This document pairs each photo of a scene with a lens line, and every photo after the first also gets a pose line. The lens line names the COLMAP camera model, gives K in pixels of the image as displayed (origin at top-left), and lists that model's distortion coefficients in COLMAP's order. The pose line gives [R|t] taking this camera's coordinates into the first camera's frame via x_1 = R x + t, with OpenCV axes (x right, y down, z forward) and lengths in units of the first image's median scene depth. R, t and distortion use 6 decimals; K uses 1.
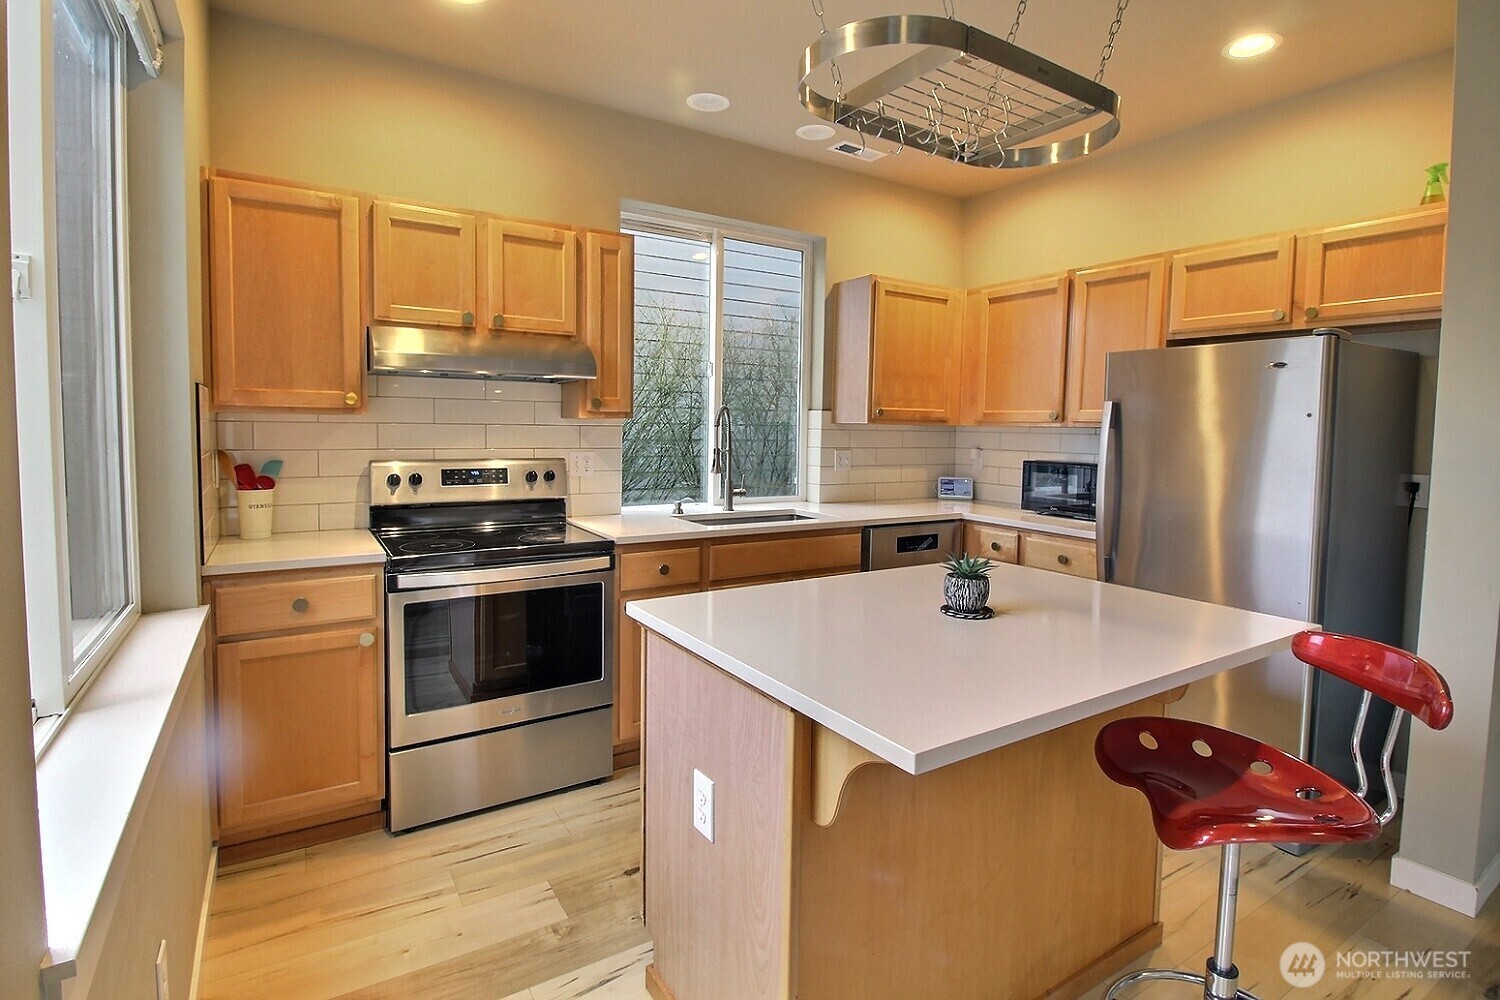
lens RADIAL K [[736.2, 0, 749.9], [0, 736.2, 472.8], [0, 0, 1]] dist [0.027400, -0.016413]
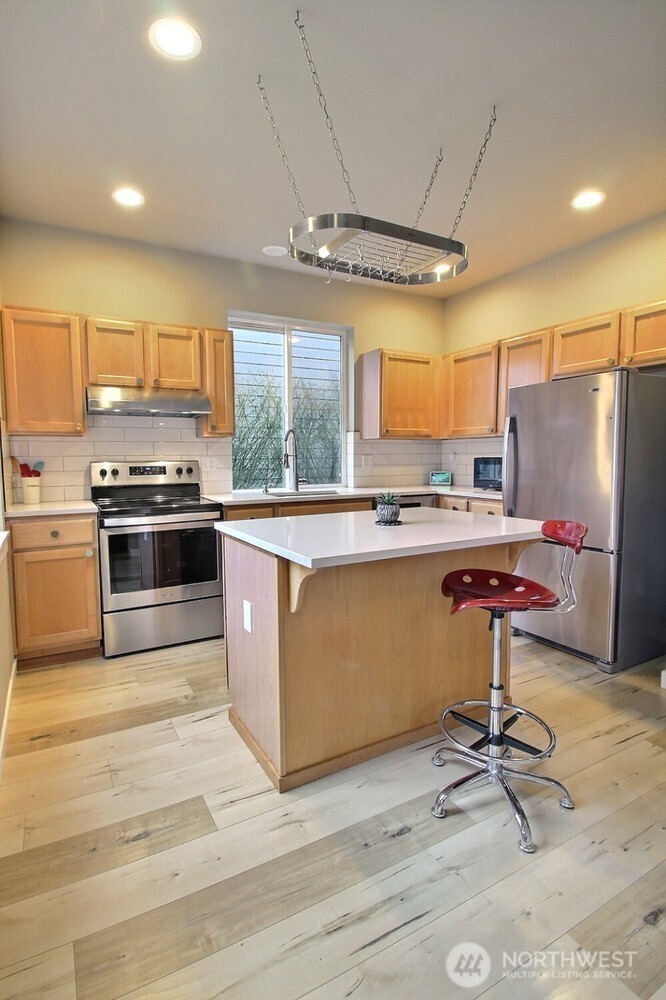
lens RADIAL K [[492.7, 0, 309.9], [0, 492.7, 498.1], [0, 0, 1]] dist [0.027797, -0.000177]
pose [[0.996661, -0.017546, -0.079738, 0.122504], [0.019140, 0.999631, 0.019271, 0.060570], [0.079370, -0.020733, 0.996630, -0.175700]]
